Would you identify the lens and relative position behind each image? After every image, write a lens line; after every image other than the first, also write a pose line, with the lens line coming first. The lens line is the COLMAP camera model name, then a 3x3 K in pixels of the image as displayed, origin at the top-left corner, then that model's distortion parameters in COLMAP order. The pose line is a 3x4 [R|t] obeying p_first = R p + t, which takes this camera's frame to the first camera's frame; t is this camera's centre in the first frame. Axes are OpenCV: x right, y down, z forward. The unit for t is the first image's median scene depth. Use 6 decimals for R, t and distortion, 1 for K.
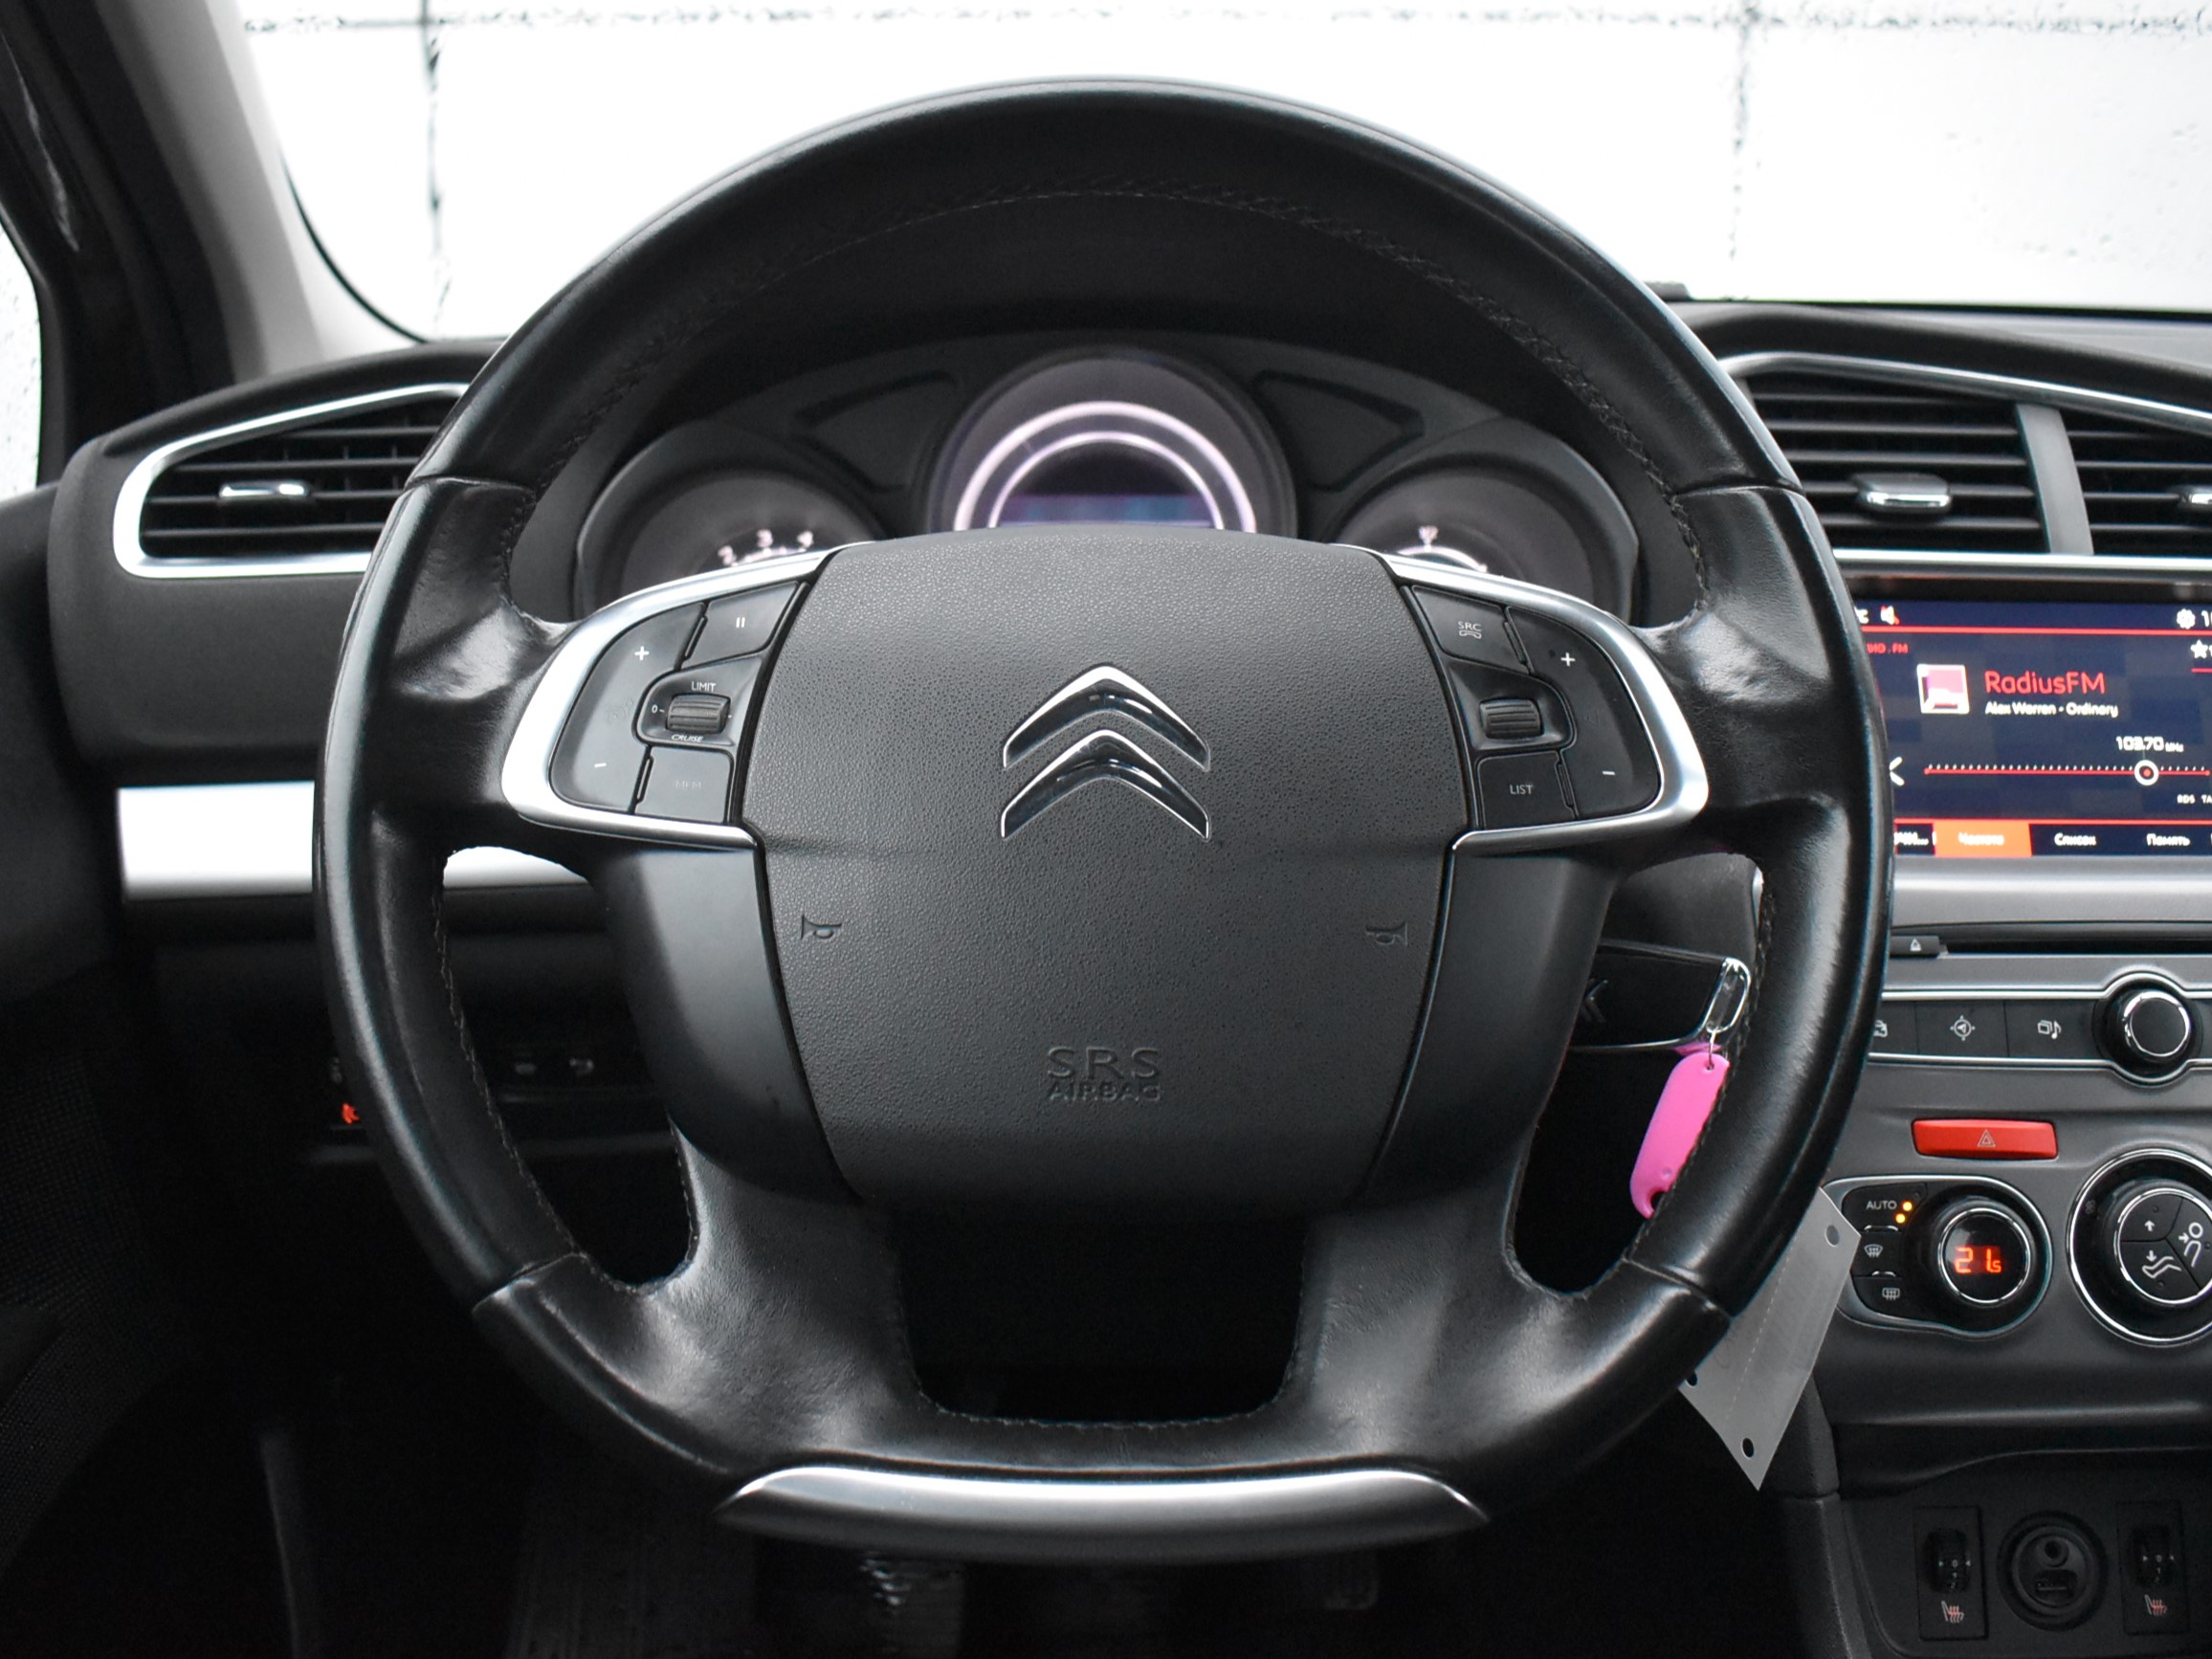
lens RADIAL K [[2424.1, 0, 1094.1], [0, 2424.1, 821.7], [0, 0, 1]] dist [-0.062709, 0.000000]
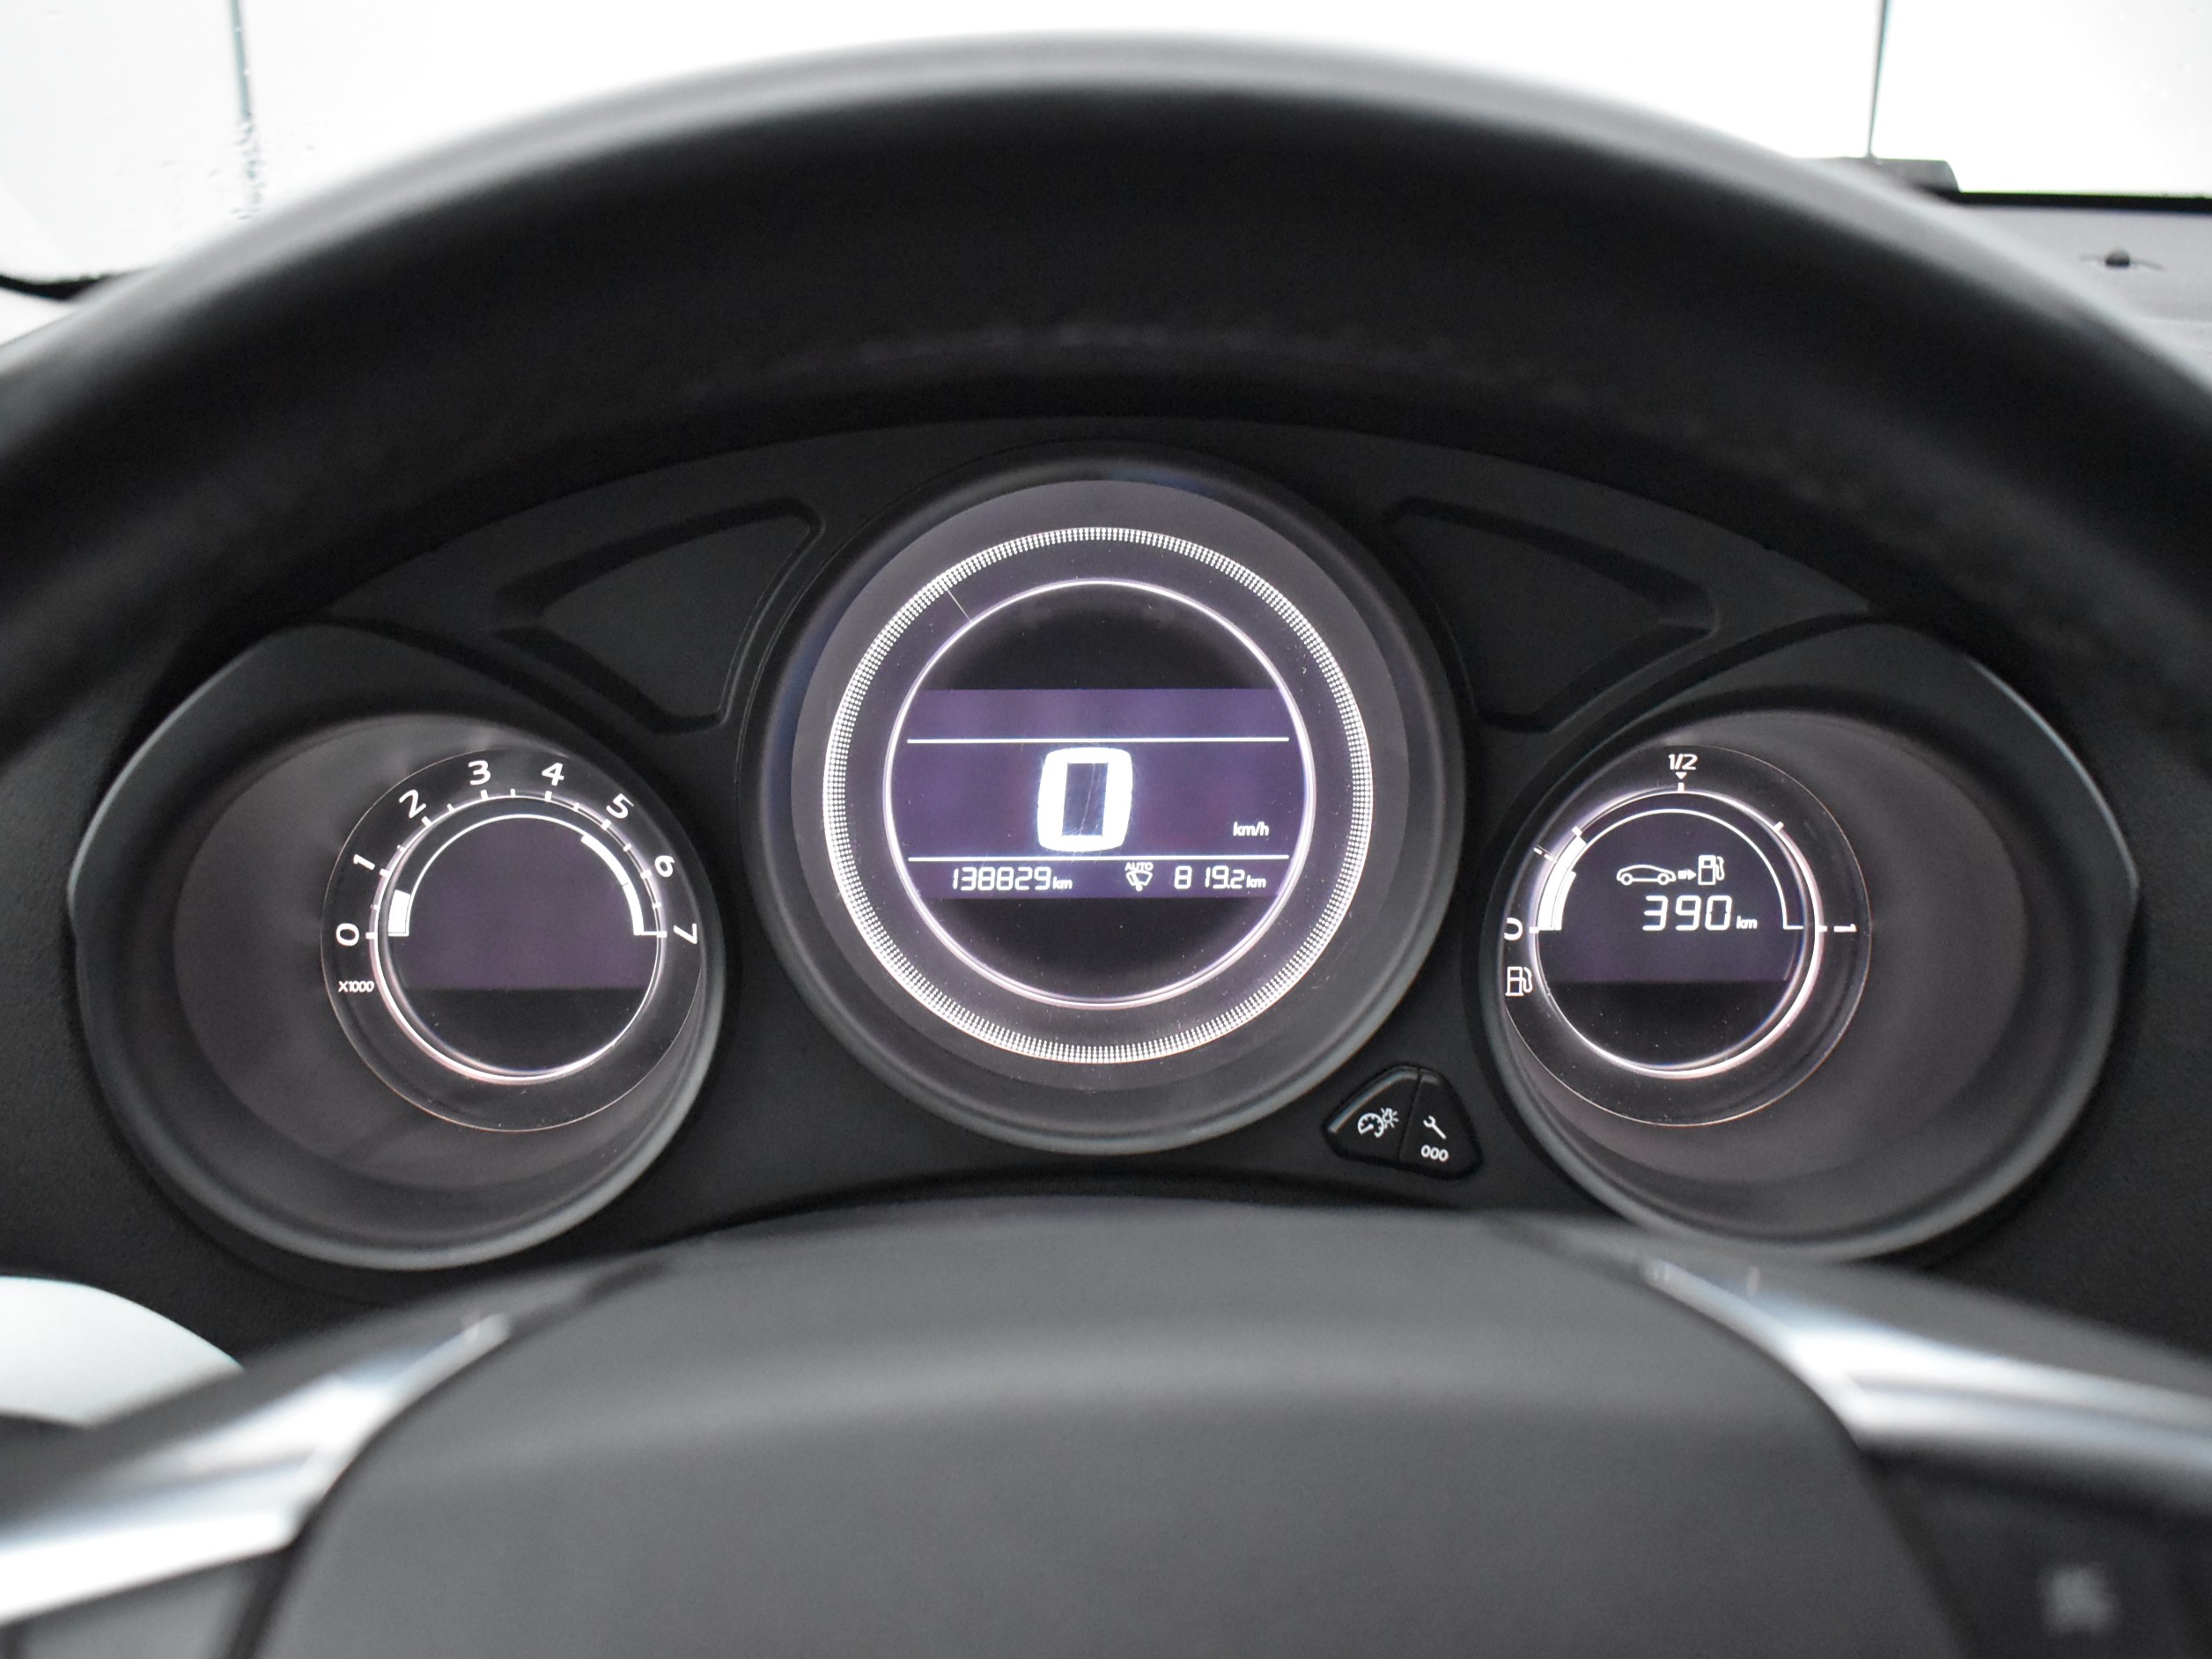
lens RADIAL K [[2437.8, 0, 1088.1], [0, 2437.8, 829.3], [0, 0, 1]] dist [-0.012361, 0.000000]
pose [[0.999958, 0.001365, 0.009055, -0.002721], [-0.002358, 0.993860, 0.110618, -0.172349], [-0.008849, -0.110634, 0.993822, 0.462676]]
